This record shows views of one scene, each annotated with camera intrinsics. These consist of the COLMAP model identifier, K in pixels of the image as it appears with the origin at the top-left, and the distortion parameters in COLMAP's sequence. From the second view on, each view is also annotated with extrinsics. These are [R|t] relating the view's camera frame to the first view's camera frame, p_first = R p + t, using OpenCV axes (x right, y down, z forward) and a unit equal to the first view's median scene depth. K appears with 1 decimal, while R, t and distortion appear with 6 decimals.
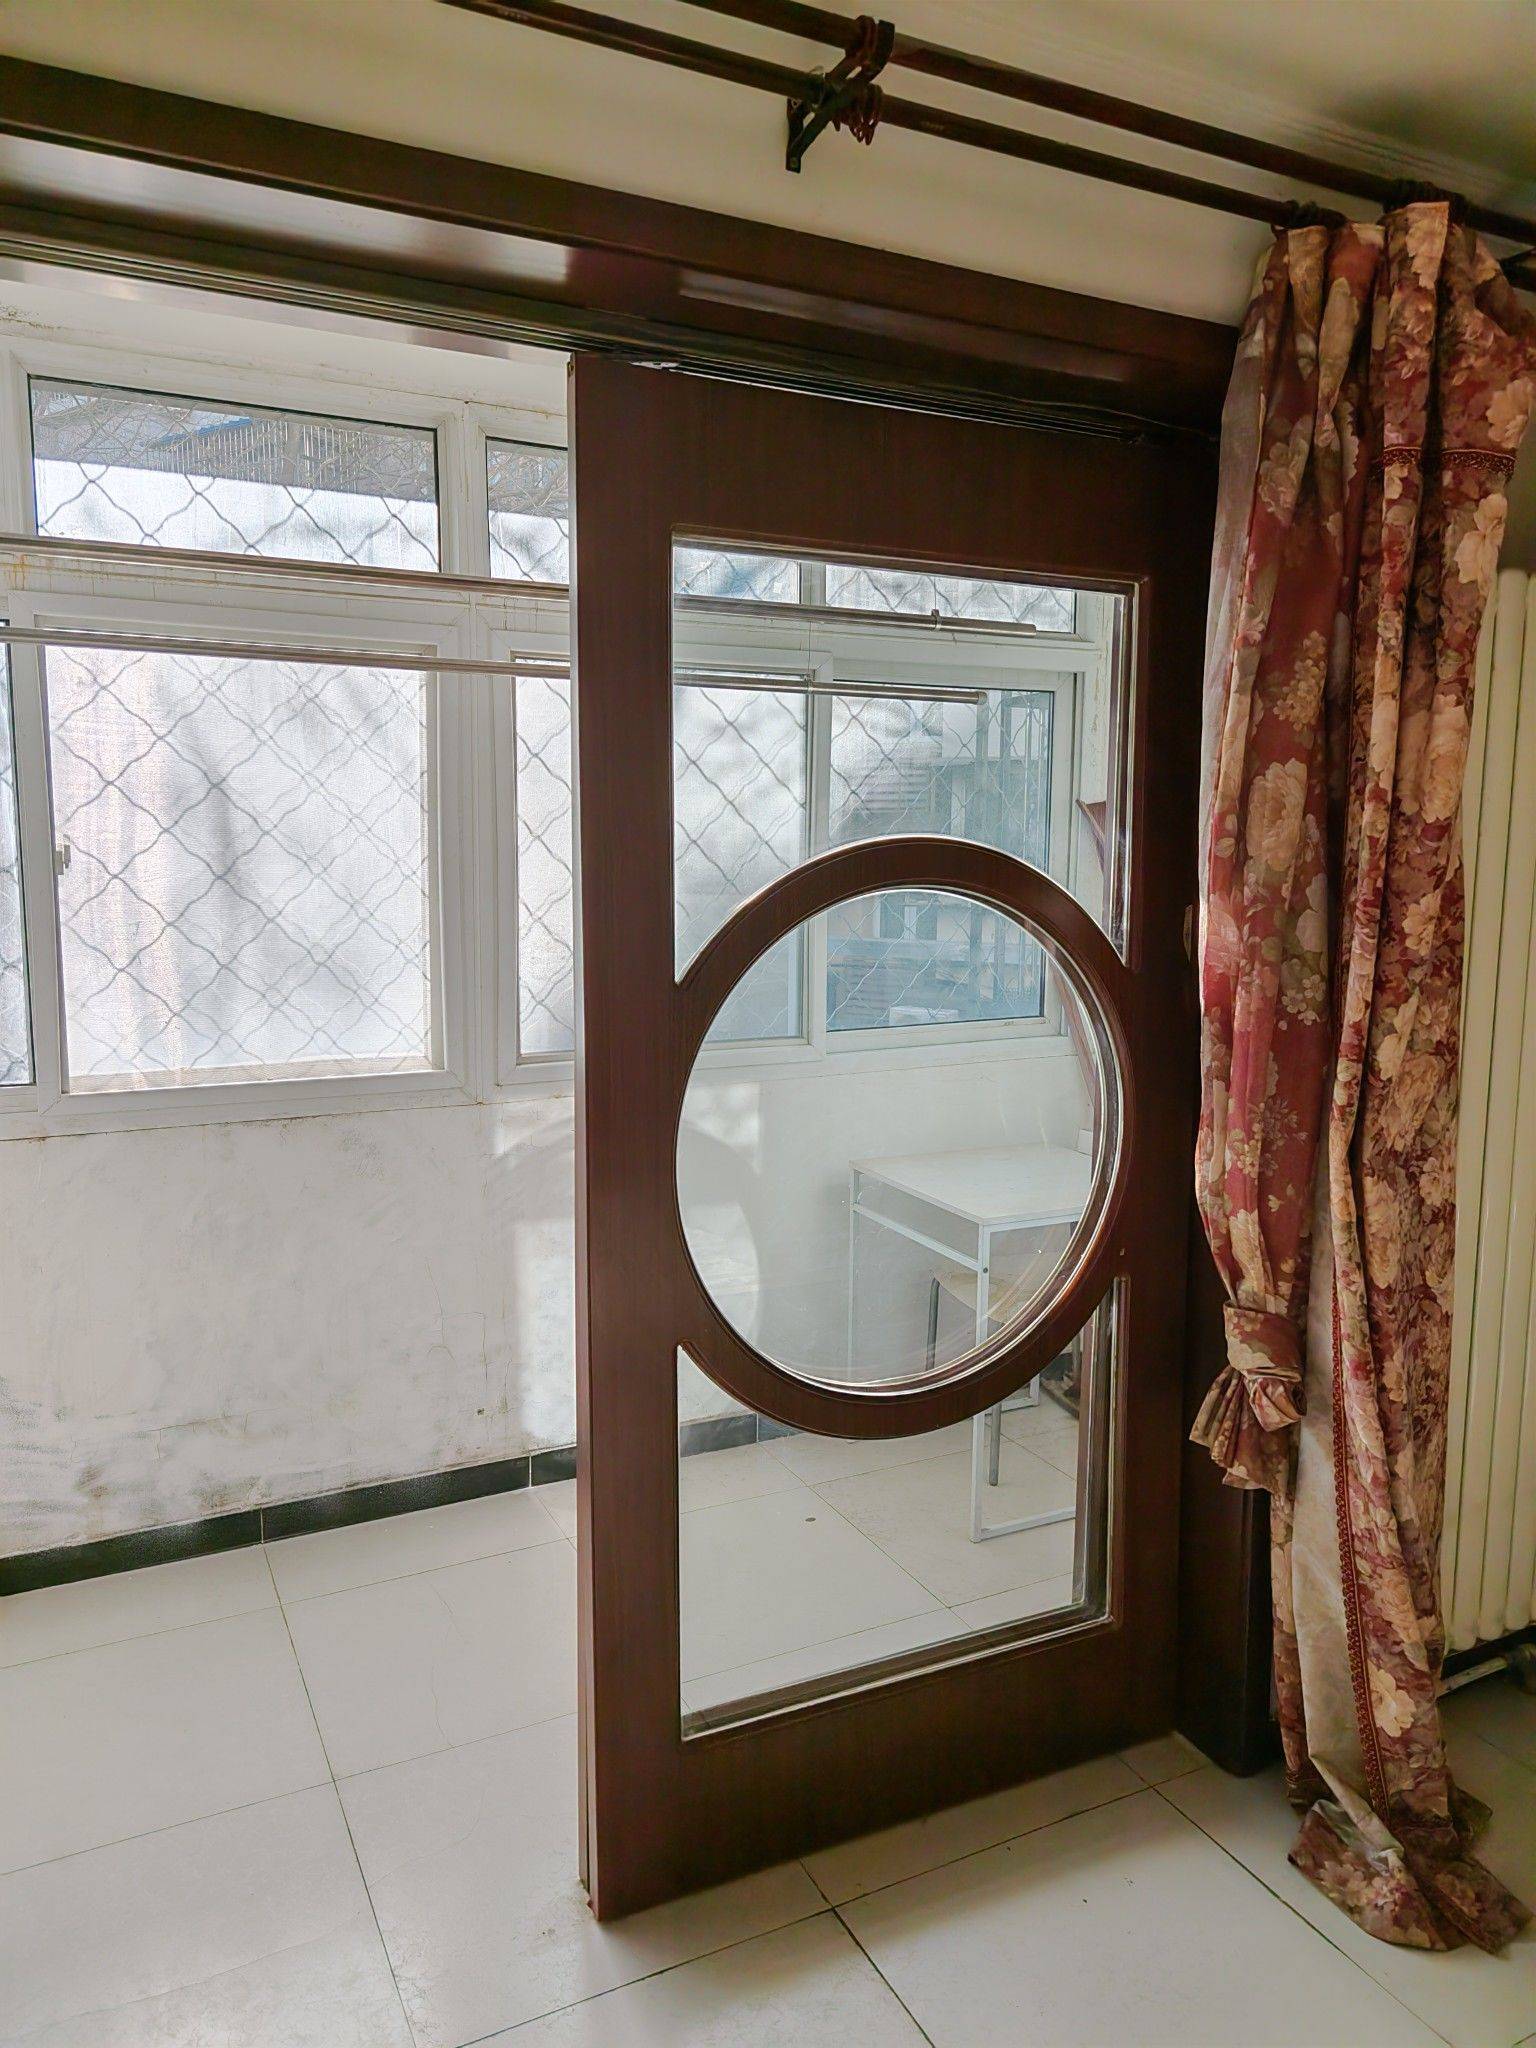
lens RADIAL K [[1421.2, 0, 796.5], [0, 1421.2, 1029.0], [0, 0, 1]] dist [0.005400, 0.001517]
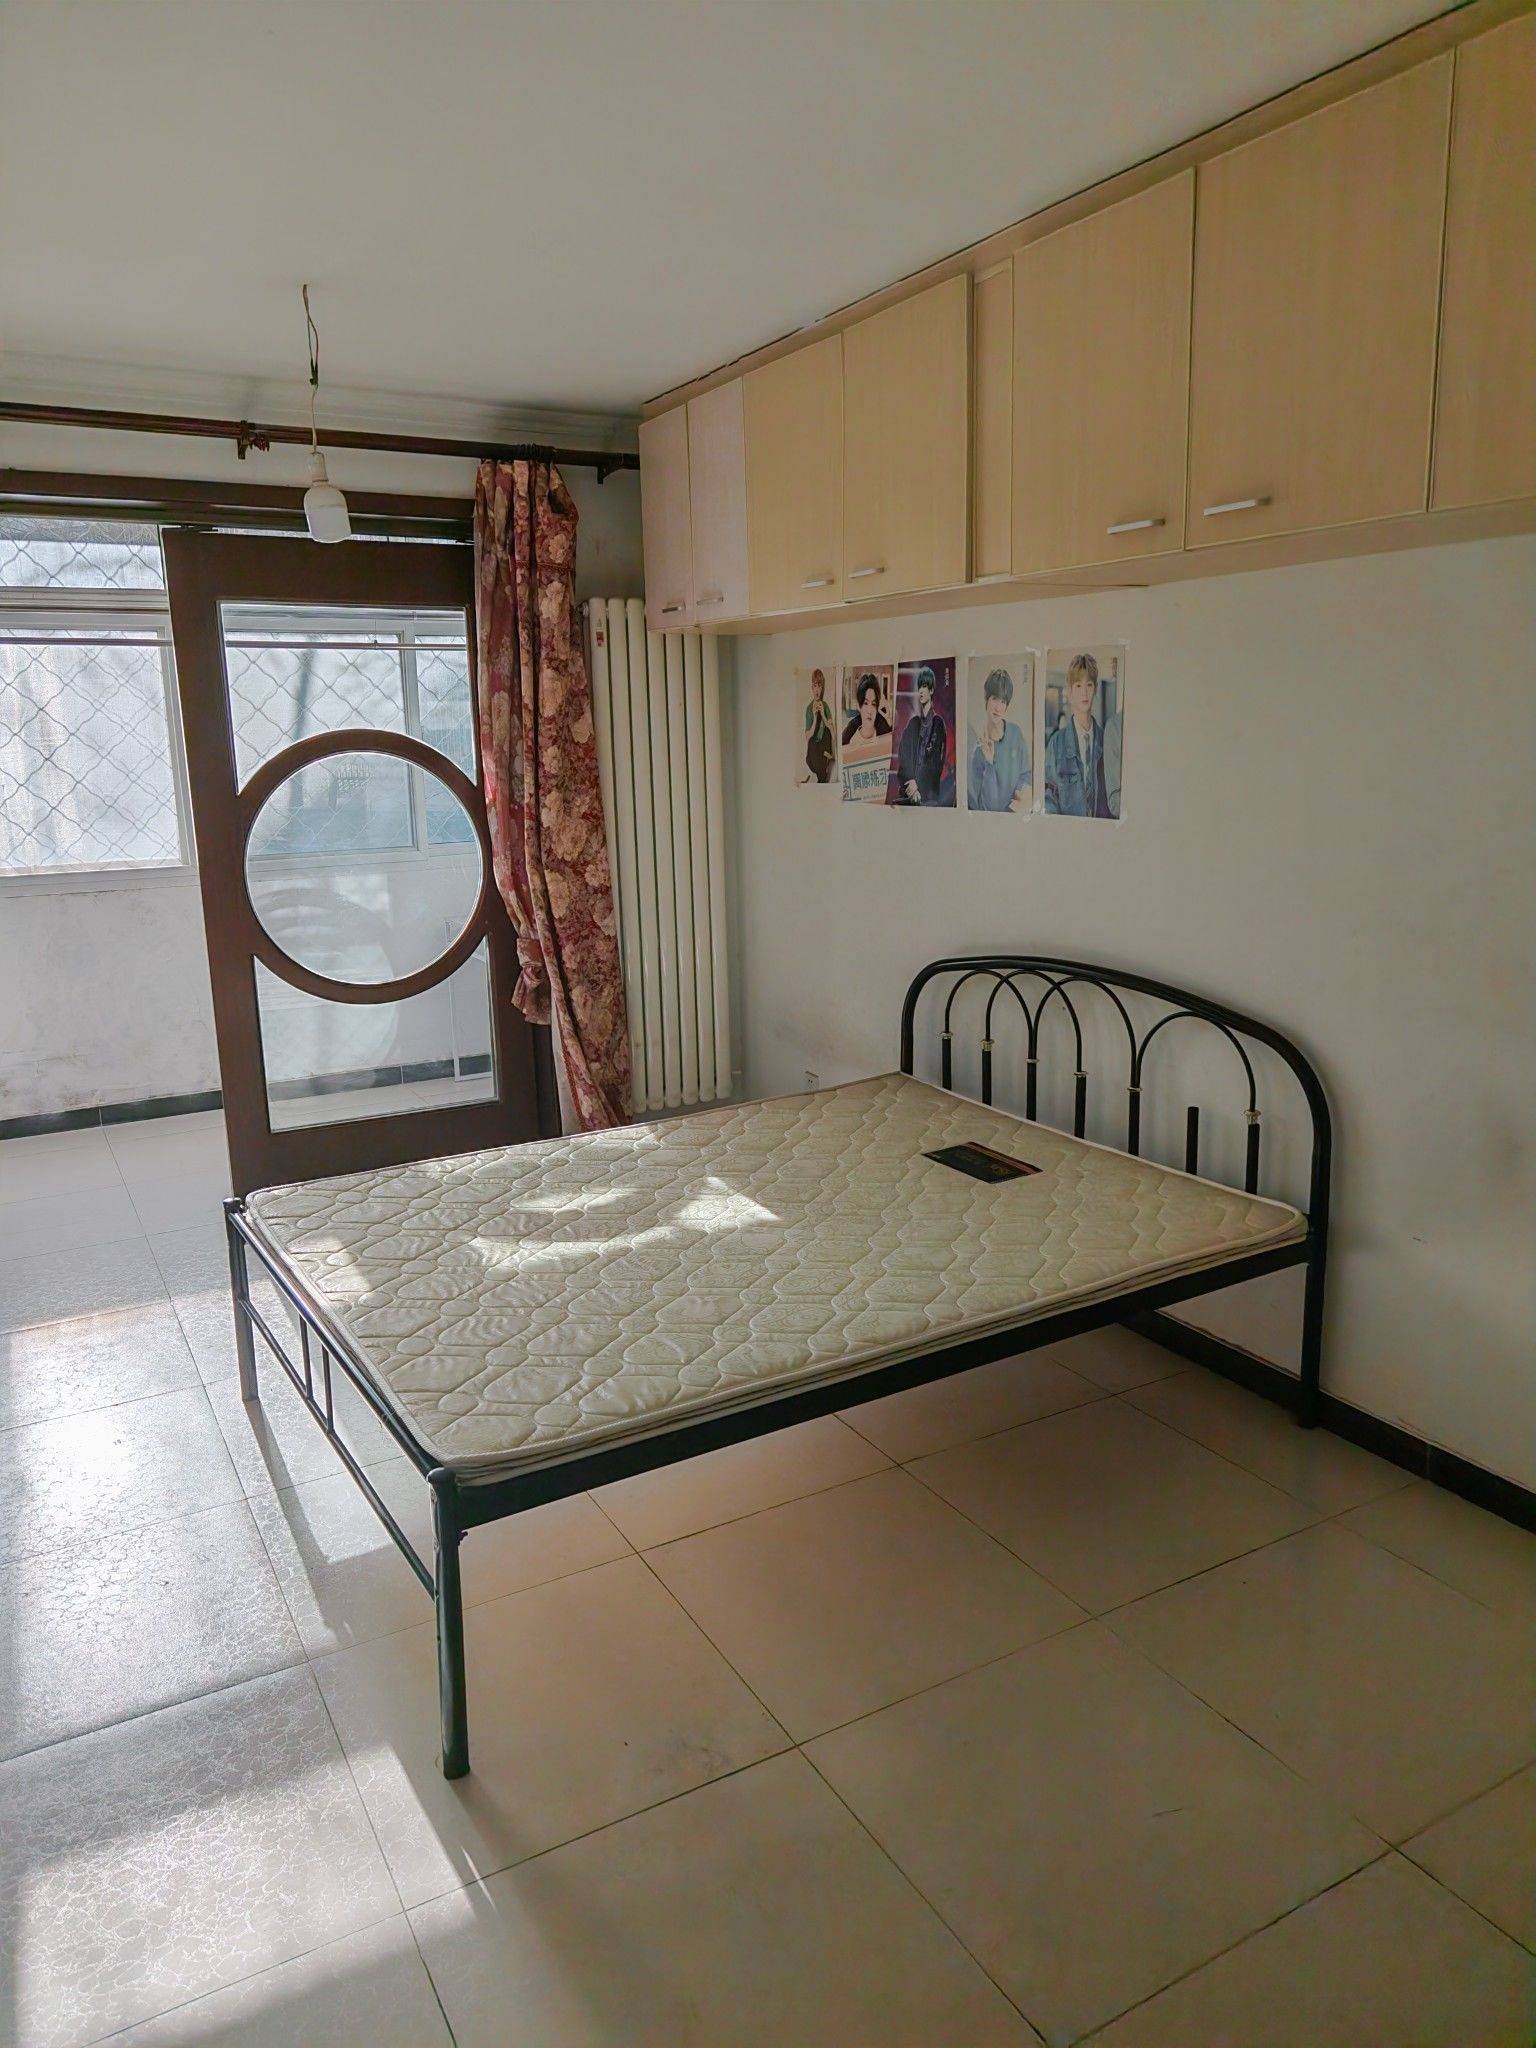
lens RADIAL K [[1407.6, 0, 809.7], [0, 1407.6, 1016.6], [0, 0, 1]] dist [0.004959, 0.001877]
pose [[0.997471, -0.038522, 0.059731, 0.651226], [0.034242, 0.996882, 0.071089, 0.184284], [-0.062283, -0.068863, 0.995680, -1.288773]]
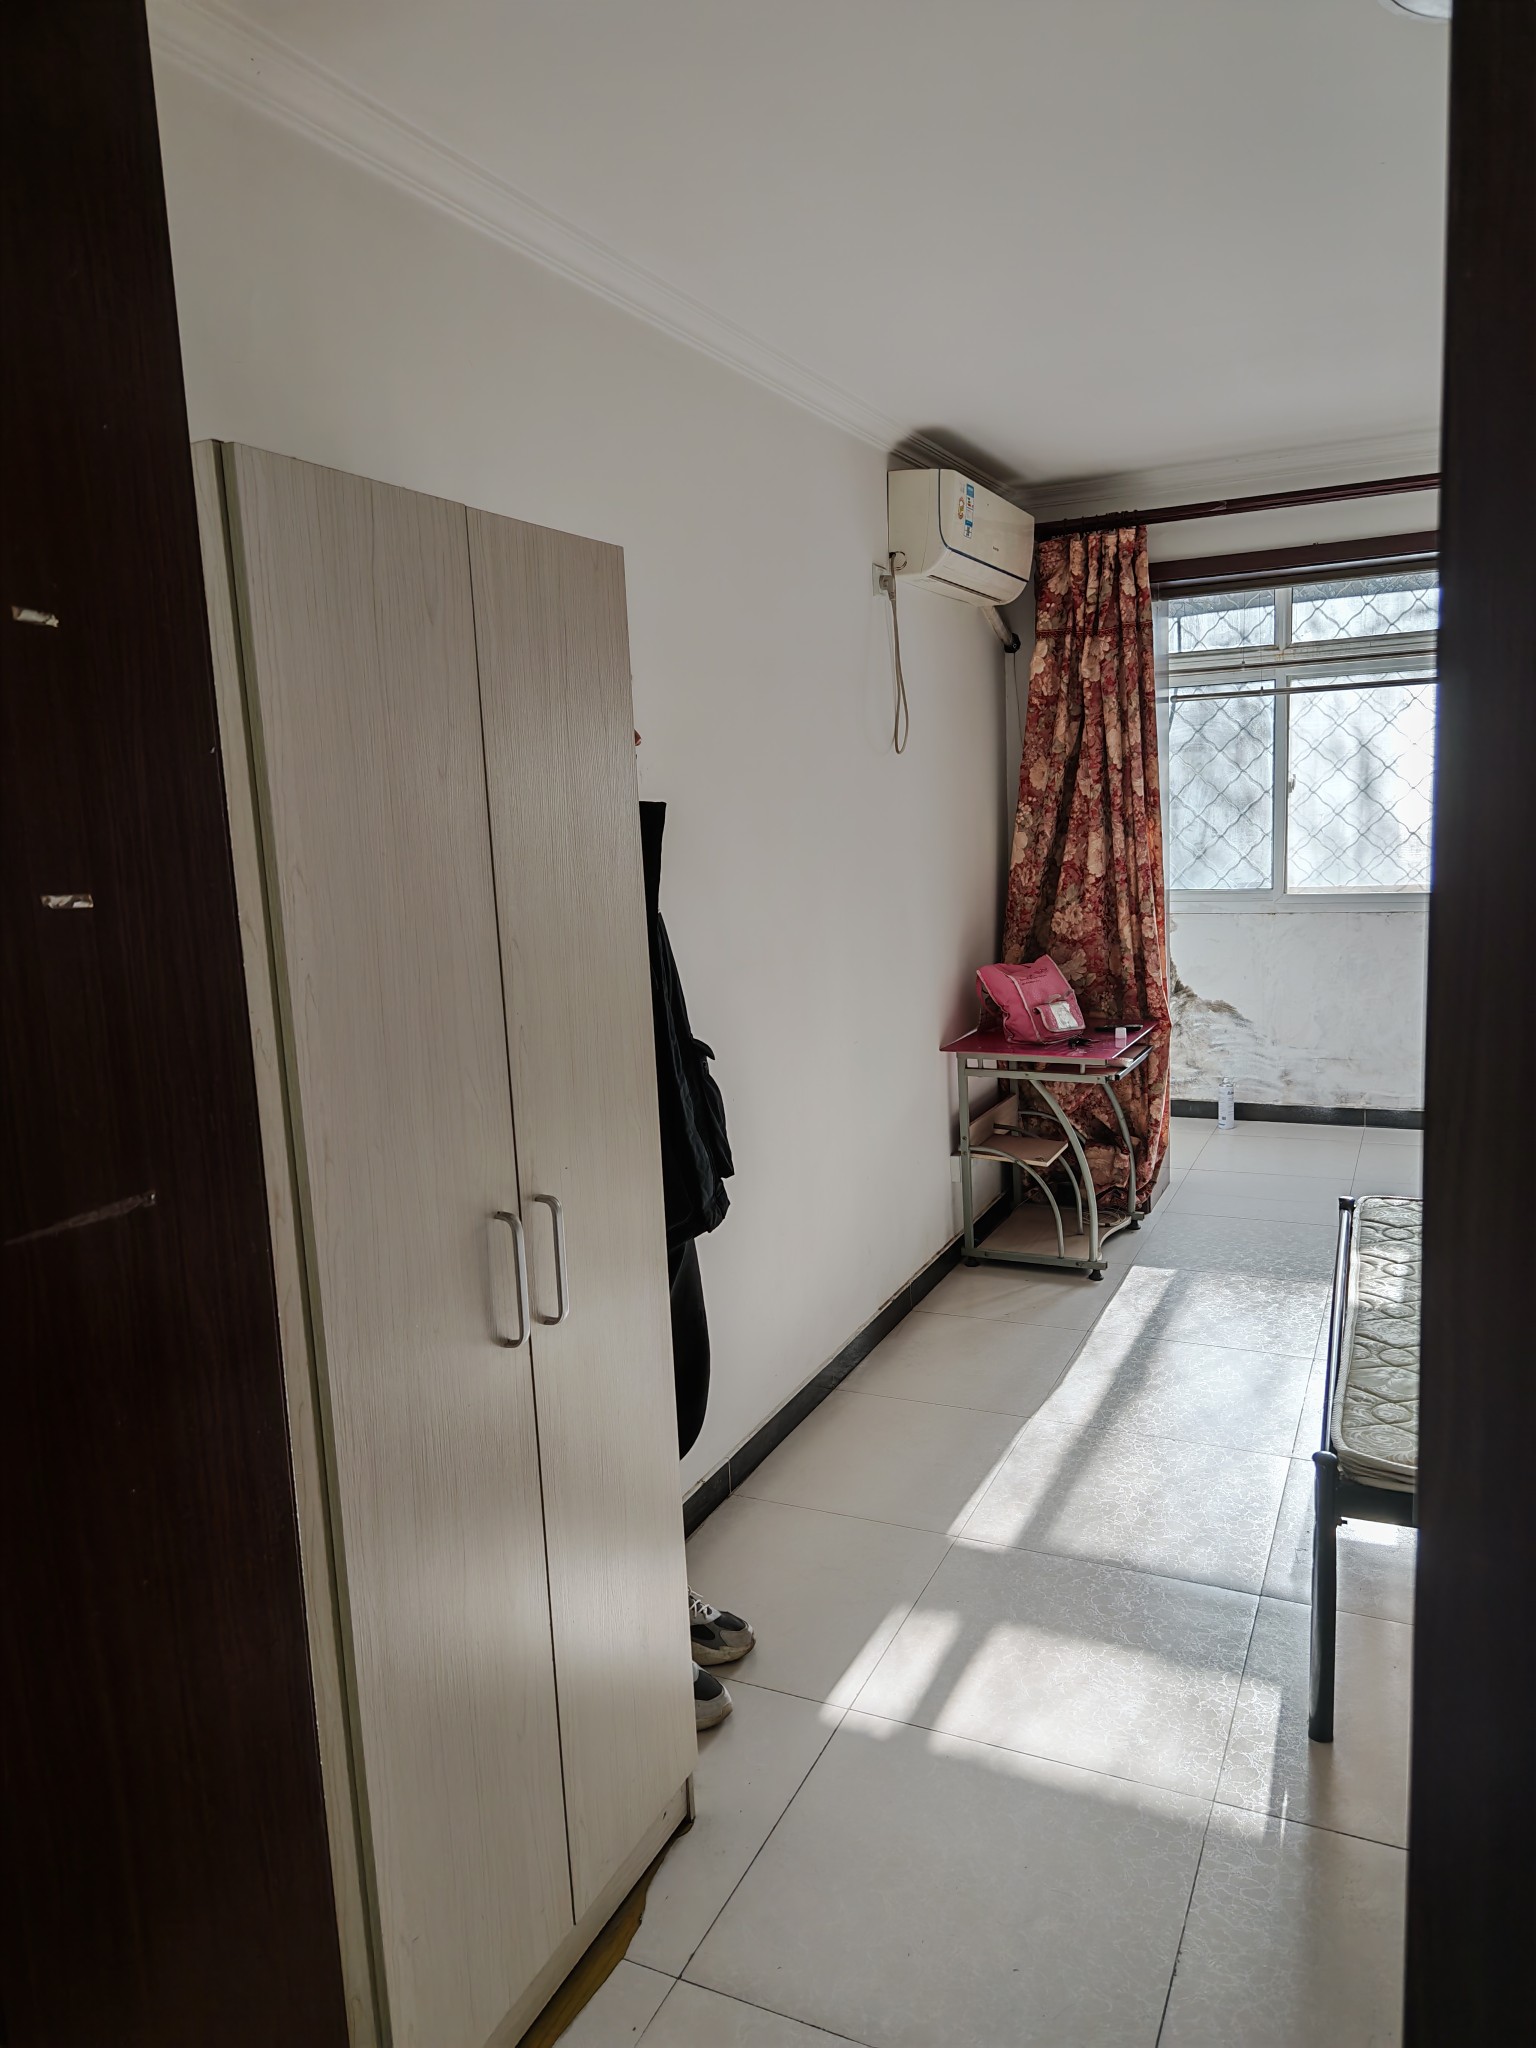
lens RADIAL K [[1421.2, 0, 796.5], [0, 1421.2, 1029.0], [0, 0, 1]] dist [0.005400, 0.001517]
pose [[0.624914, 0.083801, -0.776183, 0.998932], [-0.046044, 0.996448, 0.070511, 0.181765], [0.779335, -0.008325, 0.626553, -1.307834]]
